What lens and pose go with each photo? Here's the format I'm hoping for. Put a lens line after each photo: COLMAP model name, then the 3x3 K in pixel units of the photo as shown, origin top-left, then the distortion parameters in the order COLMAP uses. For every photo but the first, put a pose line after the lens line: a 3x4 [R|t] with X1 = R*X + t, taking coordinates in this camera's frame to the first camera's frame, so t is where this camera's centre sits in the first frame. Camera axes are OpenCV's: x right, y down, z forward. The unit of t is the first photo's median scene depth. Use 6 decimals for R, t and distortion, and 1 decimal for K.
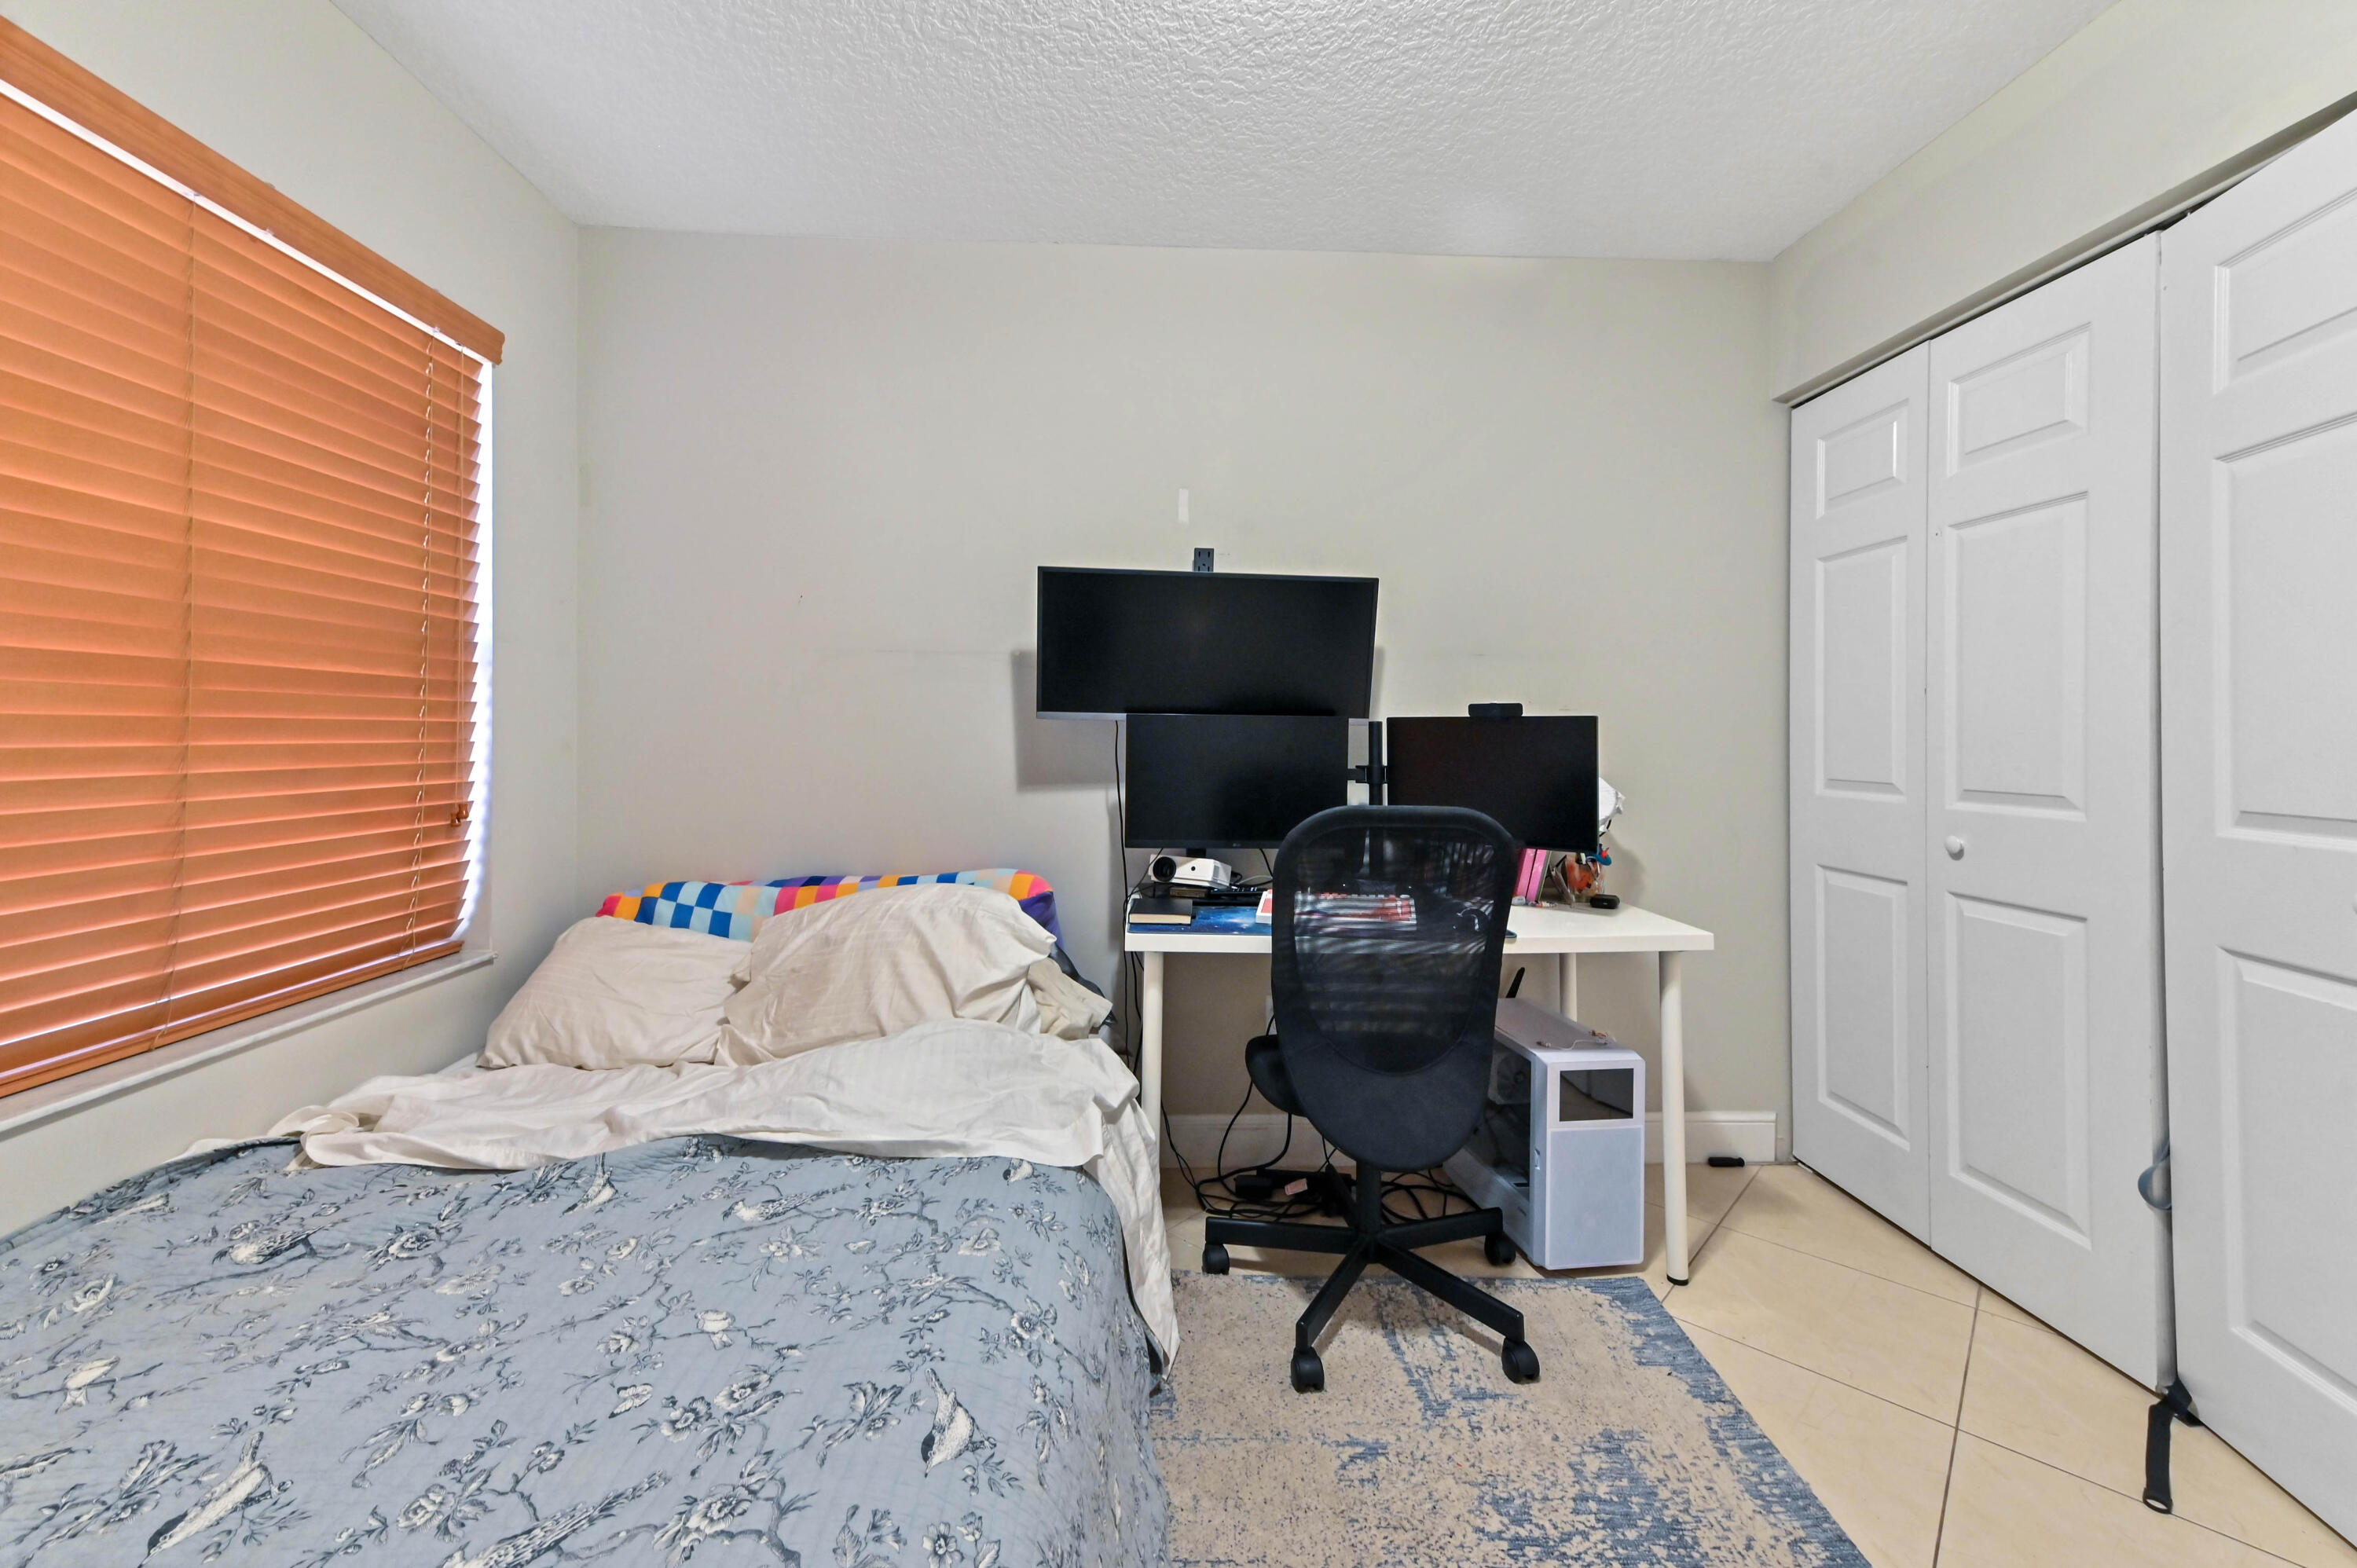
lens RADIAL K [[967.7, 0, 1169.7], [0, 967.7, 730.4], [0, 0, 1]] dist [0.019643, -0.000996]
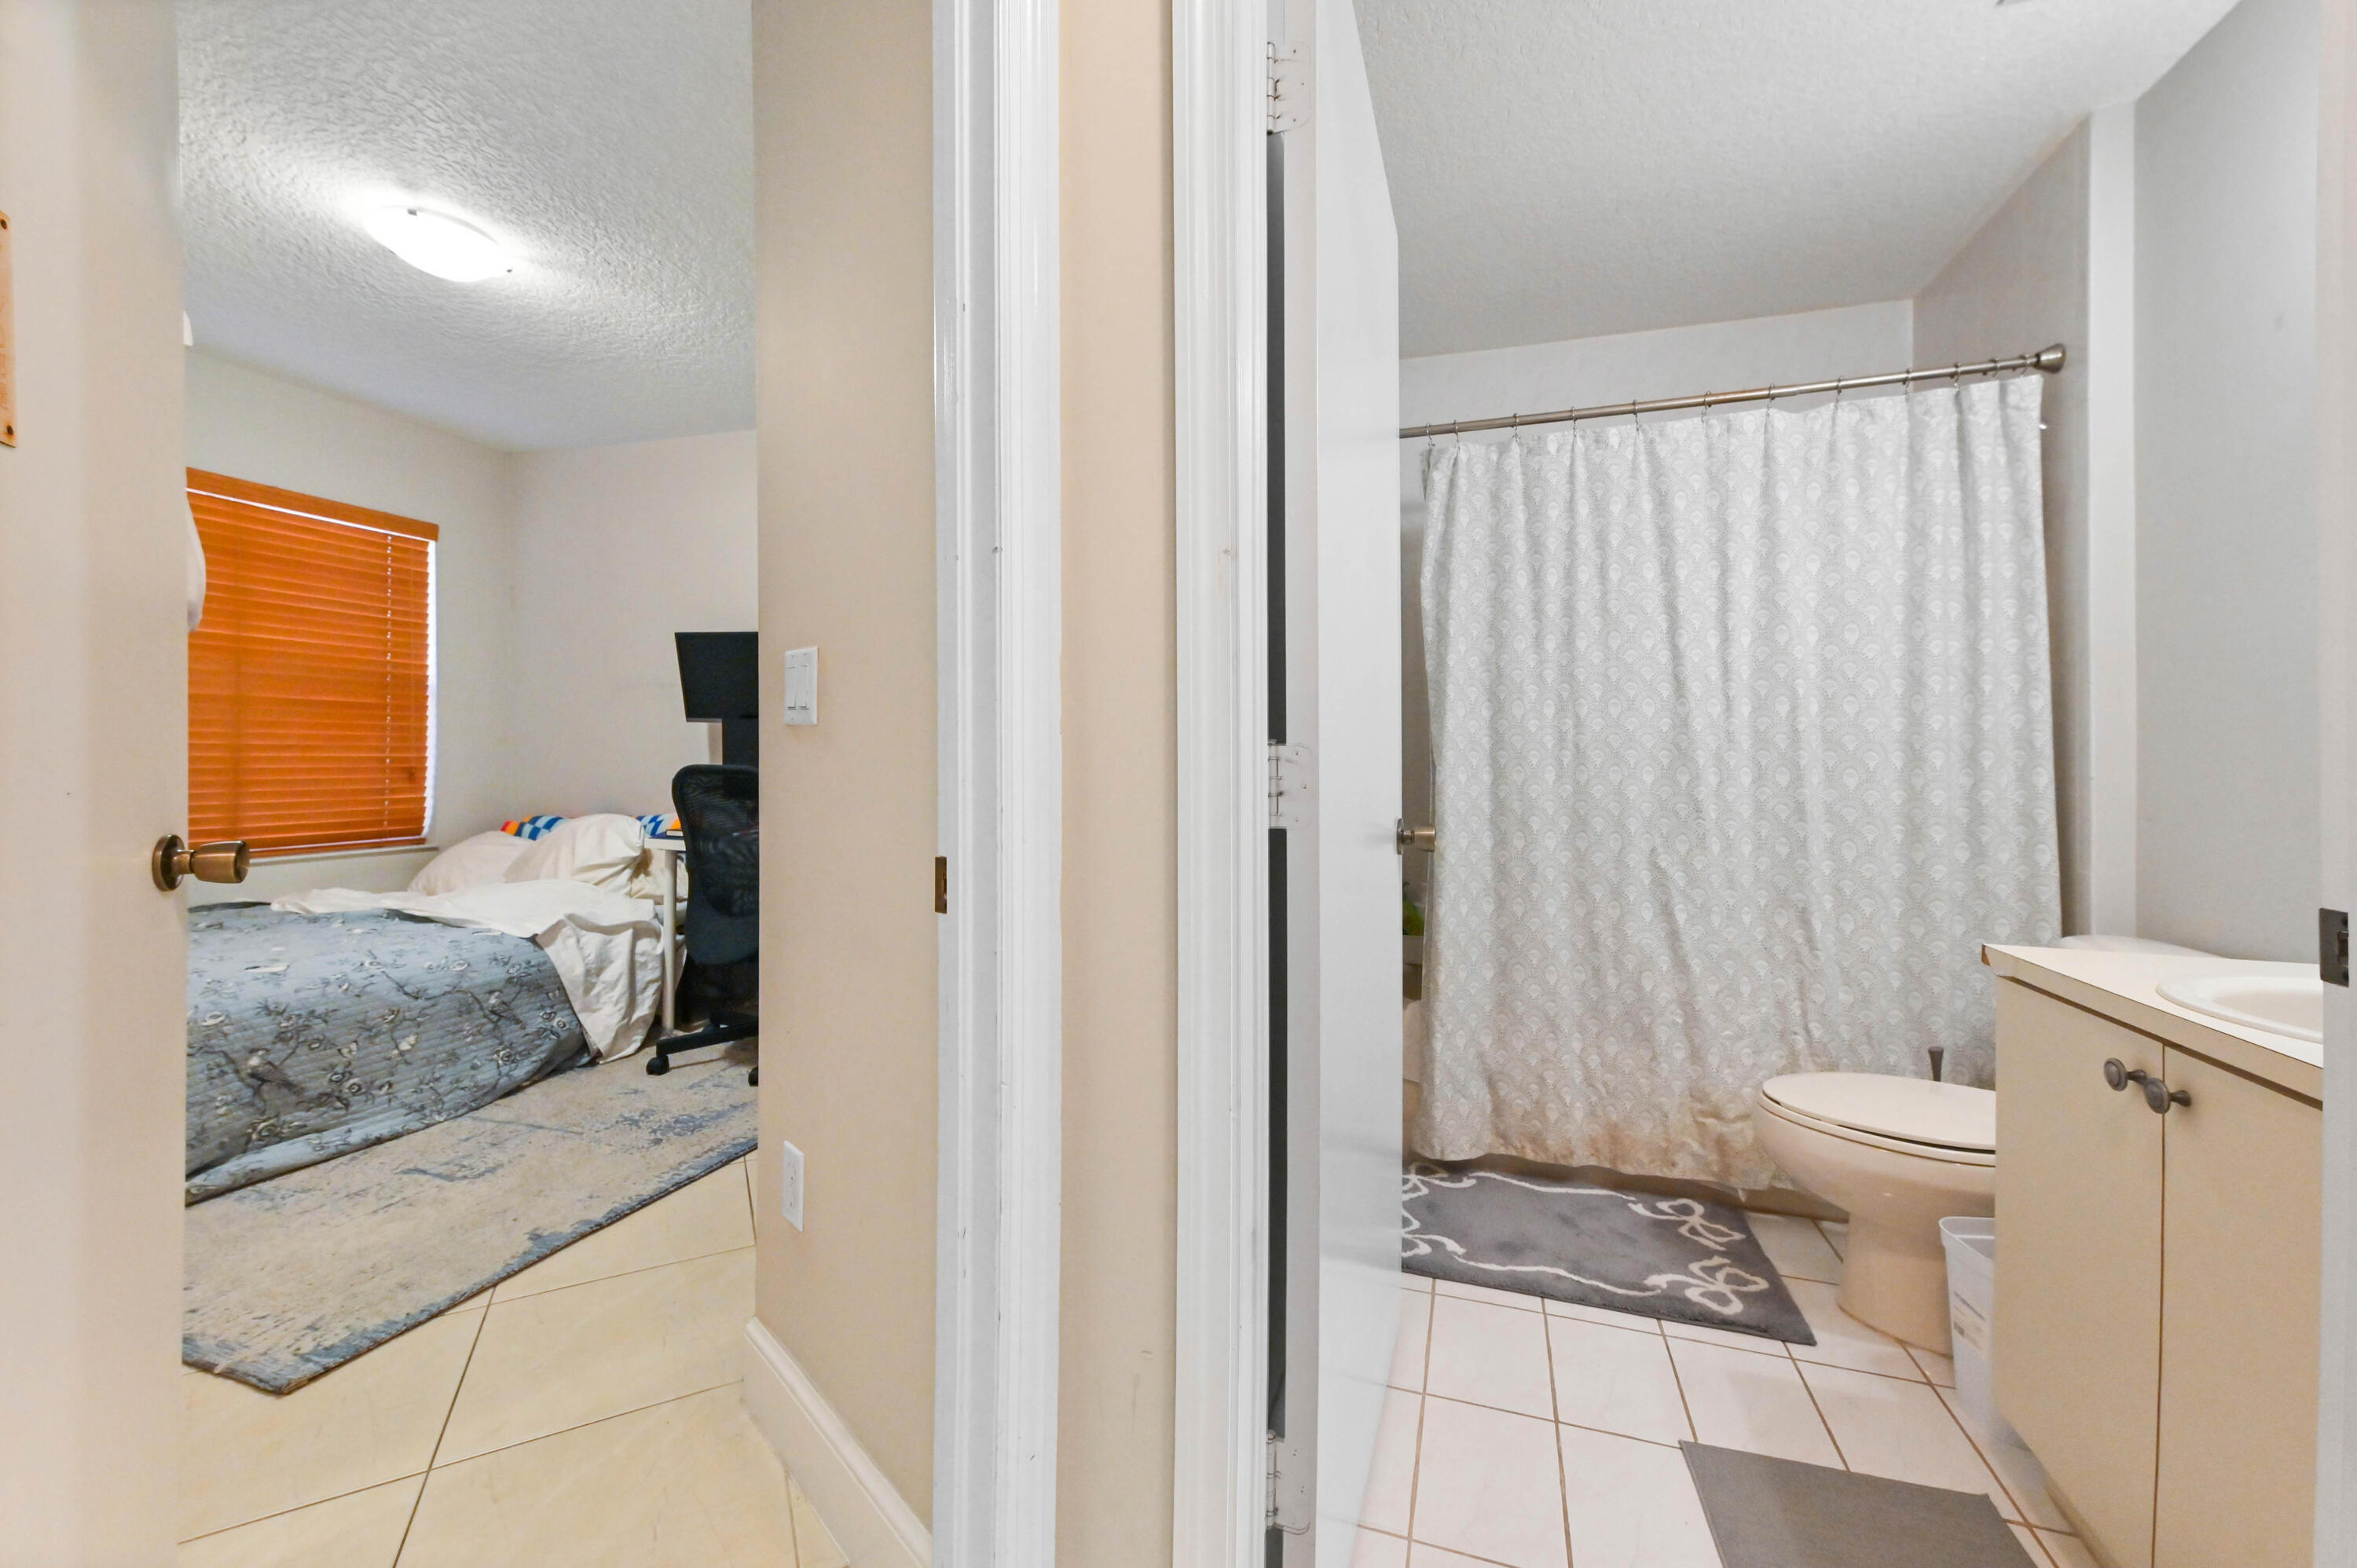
lens RADIAL K [[967.7, 0, 1206.7], [0, 967.7, 764.6], [0, 0, 1]] dist [0.019643, -0.000996]
pose [[0.941733, 0.002800, -0.336349, 1.417206], [-0.000805, 0.999981, 0.006070, 0.055761], [0.336360, -0.005446, 0.941718, -0.321511]]
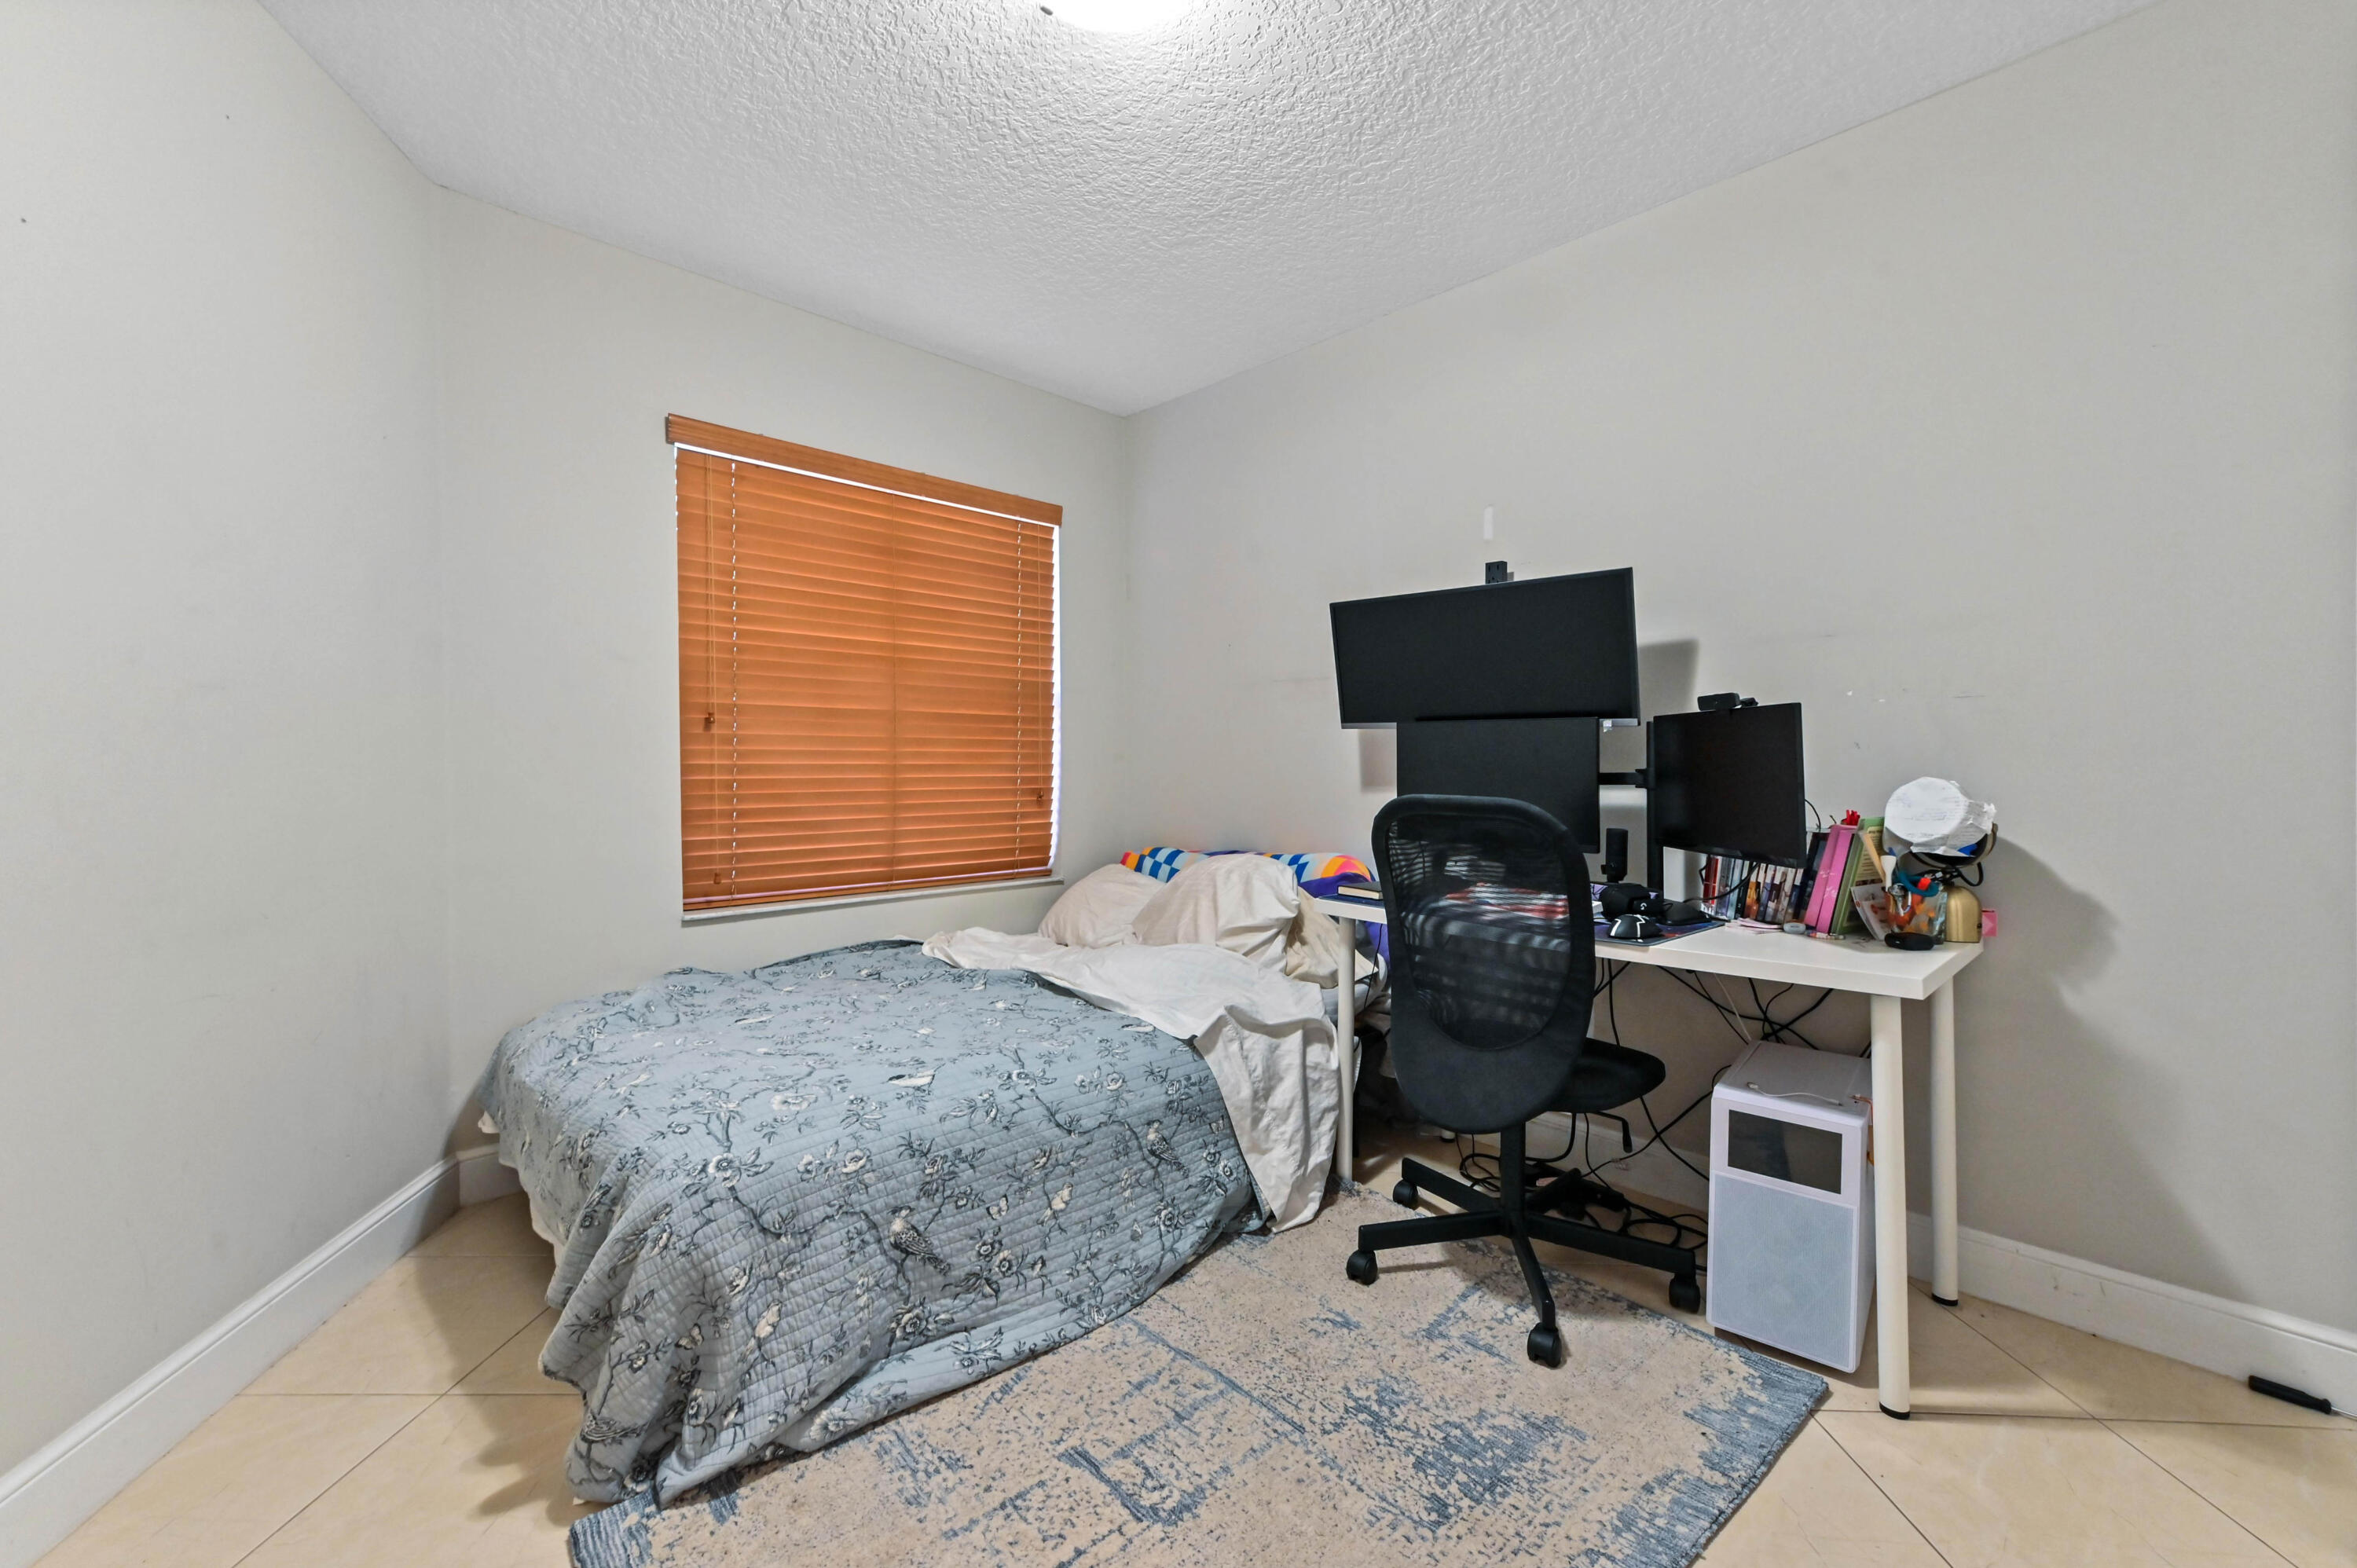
lens RADIAL K [[967.7, 0, 1185.8], [0, 967.7, 798.4], [0, 0, 1]] dist [0.019643, -0.000996]
pose [[0.661149, 0.021208, -0.749954, 0.709113], [0.003787, 0.999493, 0.031604, 0.038887], [0.750245, -0.023735, 0.660734, 0.056746]]
